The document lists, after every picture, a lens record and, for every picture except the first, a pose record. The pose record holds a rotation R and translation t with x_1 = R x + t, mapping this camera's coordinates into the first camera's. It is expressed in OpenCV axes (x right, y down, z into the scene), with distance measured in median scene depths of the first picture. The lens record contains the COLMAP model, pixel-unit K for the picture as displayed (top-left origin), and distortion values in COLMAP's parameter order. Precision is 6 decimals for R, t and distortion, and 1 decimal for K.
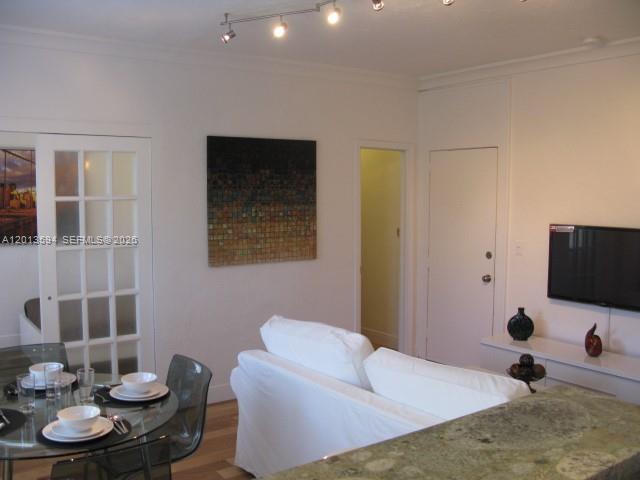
lens RADIAL K [[648.0, 0, 317.3], [0, 648.0, 244.5], [0, 0, 1]] dist [-0.210167, 0.253379]
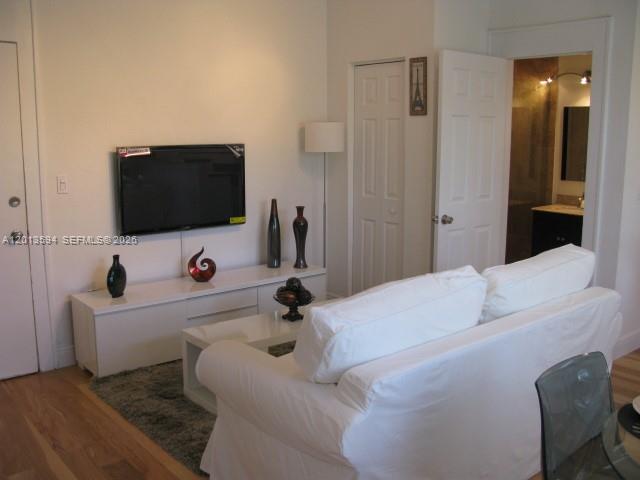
lens RADIAL K [[648.0, 0, 317.3], [0, 648.0, 244.5], [0, 0, 1]] dist [-0.210167, 0.253379]
pose [[-0.100130, -0.178583, 0.978817, -0.499370], [0.076549, 0.979462, 0.186532, -0.044780], [-0.992025, 0.093605, -0.084404, 0.846169]]
